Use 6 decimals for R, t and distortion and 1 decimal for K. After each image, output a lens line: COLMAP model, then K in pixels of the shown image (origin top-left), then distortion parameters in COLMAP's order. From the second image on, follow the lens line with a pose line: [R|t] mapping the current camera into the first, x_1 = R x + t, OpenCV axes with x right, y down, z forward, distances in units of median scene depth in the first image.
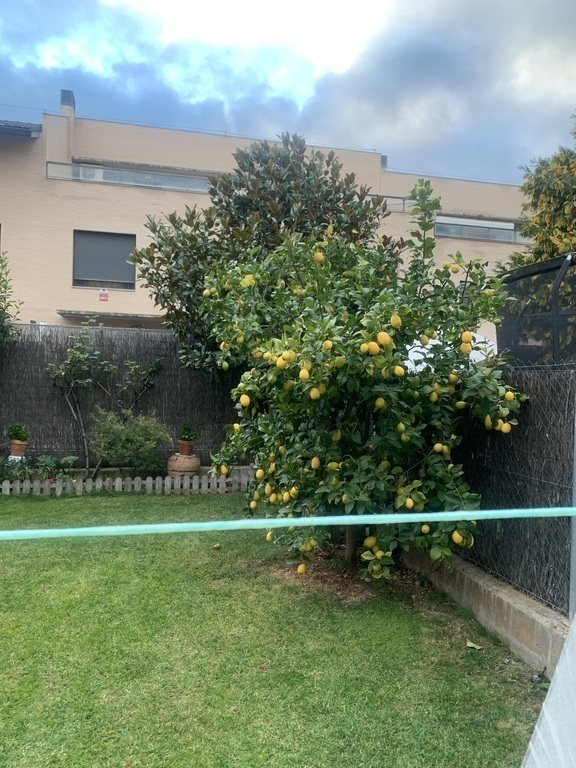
lens RADIAL K [[594.2, 0, 288.1], [0, 594.2, 383.7], [0, 0, 1]] dist [0.050784, -0.058664]
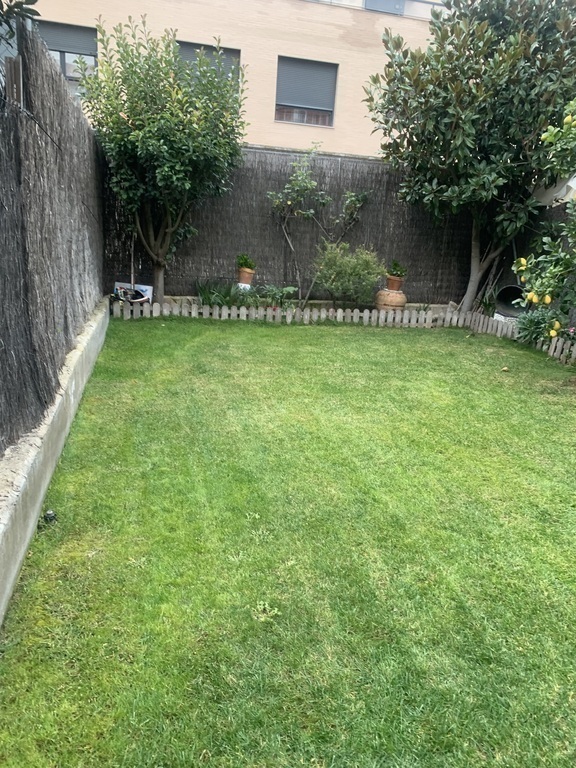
lens RADIAL K [[594.2, 0, 286.4], [0, 594.2, 398.7], [0, 0, 1]] dist [0.050784, -0.058664]
pose [[0.999105, 0.034219, 0.024866, -0.590599], [-0.039639, 0.962605, 0.267992, 0.047336], [-0.014766, -0.268738, 0.963100, -0.081995]]
